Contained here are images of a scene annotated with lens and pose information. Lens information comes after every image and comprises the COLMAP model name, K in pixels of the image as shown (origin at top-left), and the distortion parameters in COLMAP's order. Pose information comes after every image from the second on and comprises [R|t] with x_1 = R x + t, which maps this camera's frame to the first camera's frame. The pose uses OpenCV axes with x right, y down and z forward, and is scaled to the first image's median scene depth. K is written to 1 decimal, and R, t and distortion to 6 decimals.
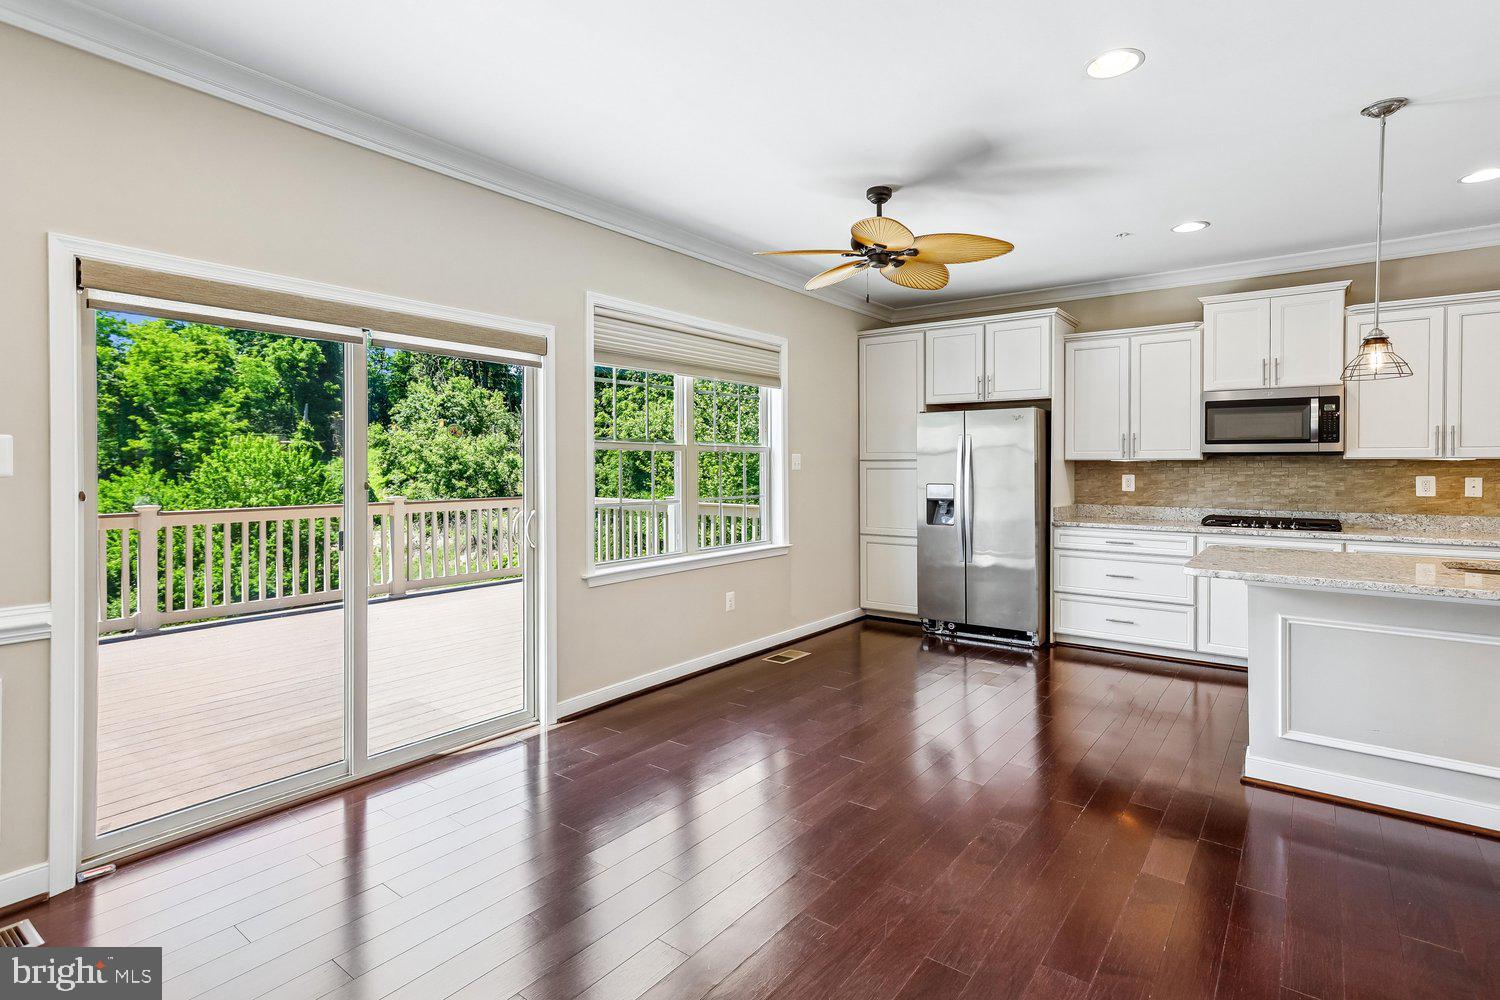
lens RADIAL K [[748.4, 0, 775.9], [0, 748.4, 460.0], [0, 0, 1]] dist [0.006959, 0.002439]
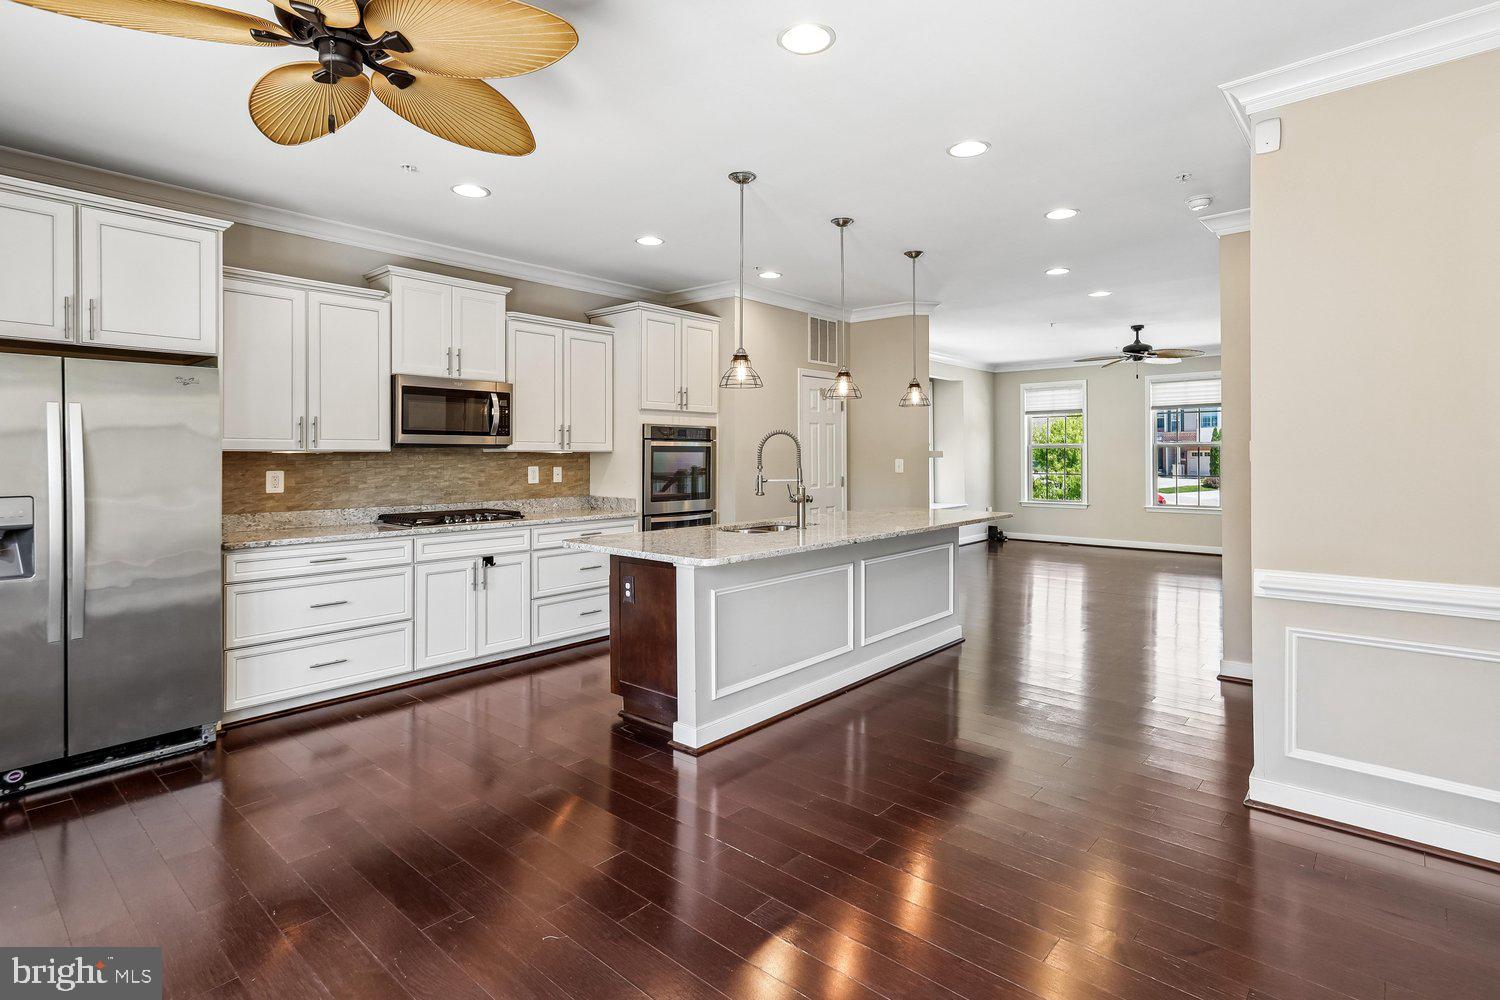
lens RADIAL K [[748.4, 0, 760.2], [0, 748.4, 443.0], [0, 0, 1]] dist [0.006959, 0.002439]
pose [[0.077821, 0.019019, 0.996786, -0.272907], [-0.001102, 0.999819, -0.018991, 0.006224], [-0.996967, 0.000379, 0.077827, 0.520554]]
